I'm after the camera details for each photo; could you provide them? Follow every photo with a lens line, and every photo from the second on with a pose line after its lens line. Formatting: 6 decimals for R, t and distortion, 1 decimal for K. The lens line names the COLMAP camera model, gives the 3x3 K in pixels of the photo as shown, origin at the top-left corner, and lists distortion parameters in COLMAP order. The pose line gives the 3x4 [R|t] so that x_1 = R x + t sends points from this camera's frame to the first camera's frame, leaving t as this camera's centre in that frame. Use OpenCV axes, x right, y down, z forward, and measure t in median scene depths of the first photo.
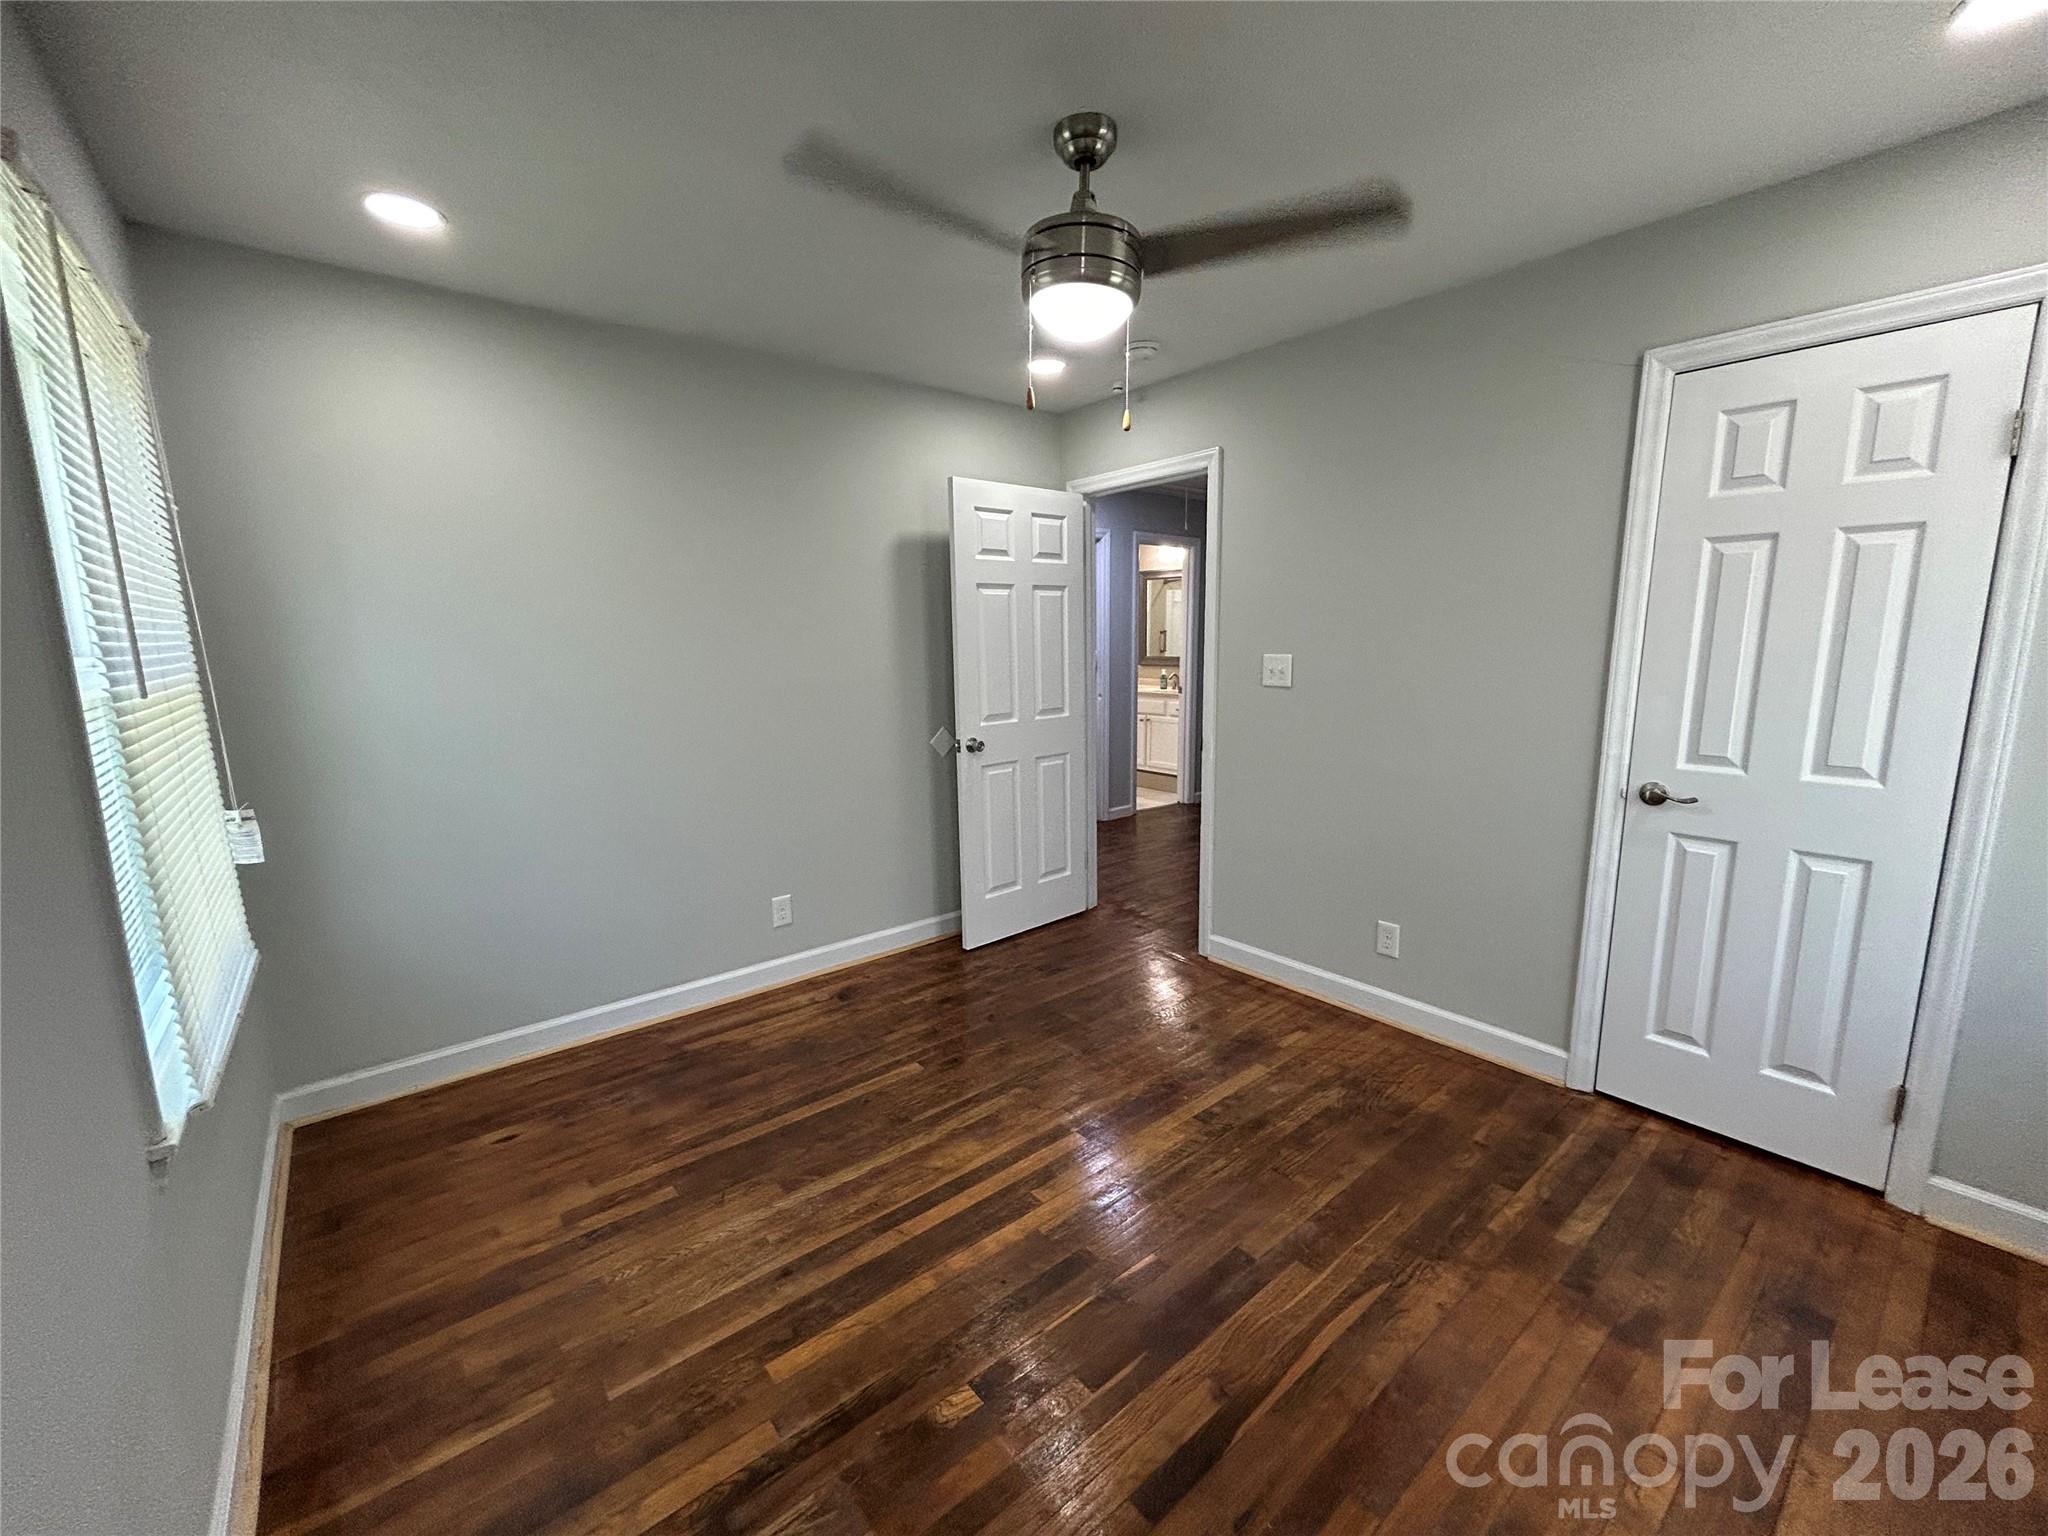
lens RADIAL K [[829.2, 0, 1025.0], [0, 829.2, 768.4], [0, 0, 1]] dist [0.001282, 0.000748]
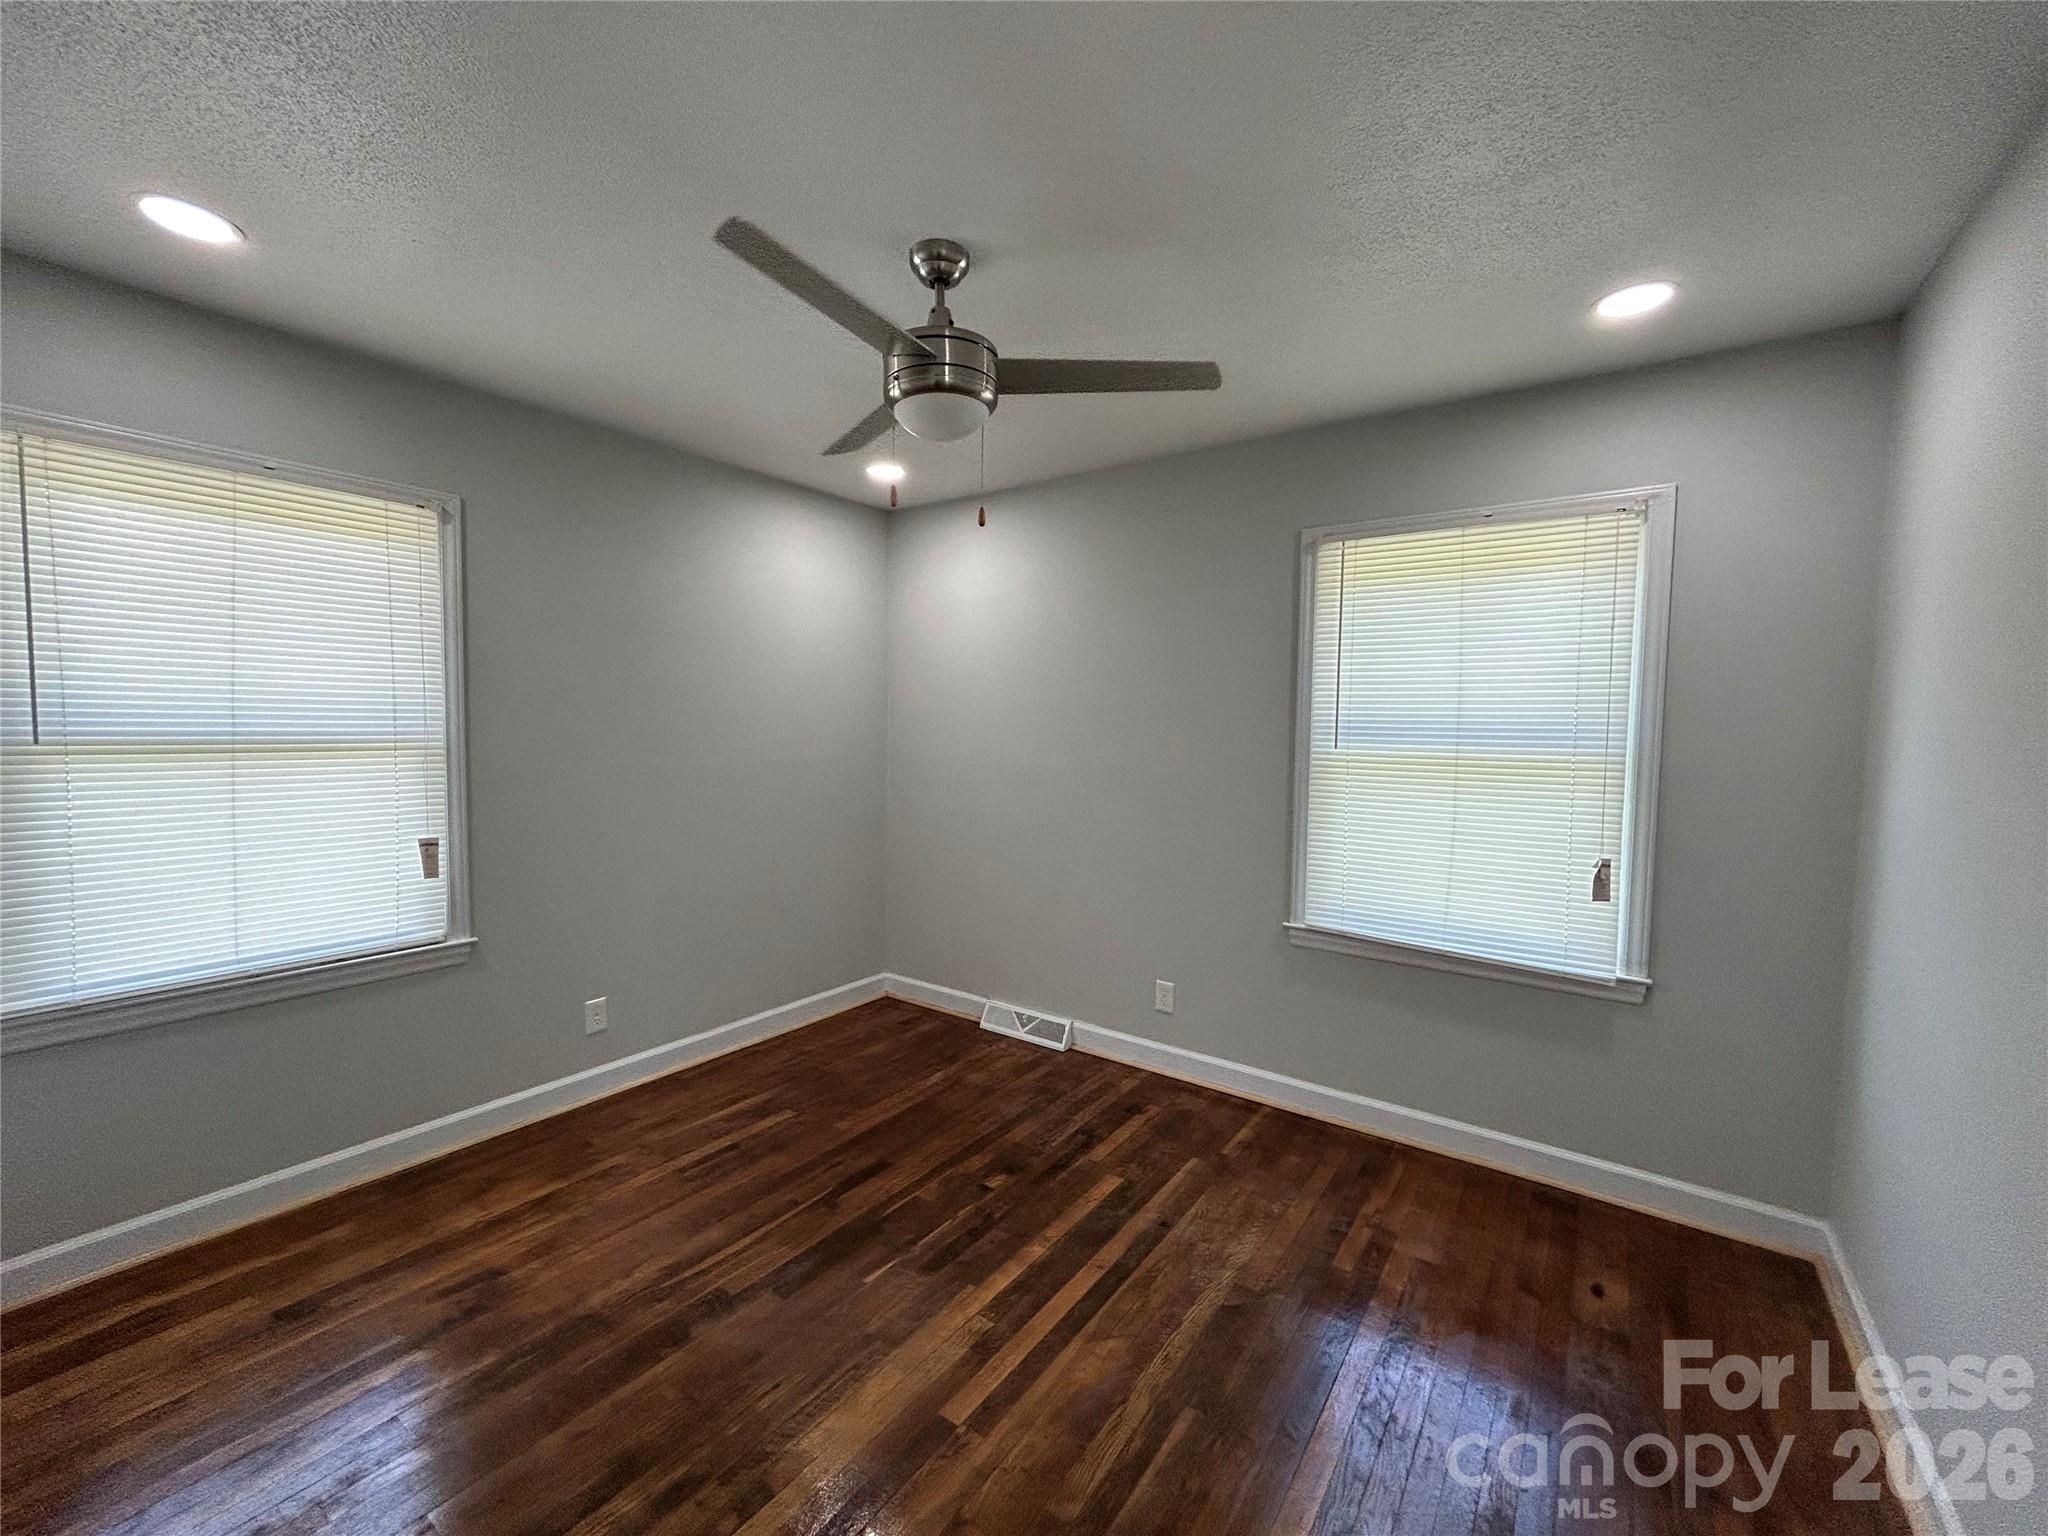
lens RADIAL K [[829.2, 0, 1025.0], [0, 829.2, 768.4], [0, 0, 1]] dist [0.001282, 0.000748]
pose [[-0.966986, 0.015304, -0.254371, 0.222047], [-0.041051, 0.975803, 0.214762, -0.322352], [0.251503, 0.218113, -0.942960, 1.951081]]
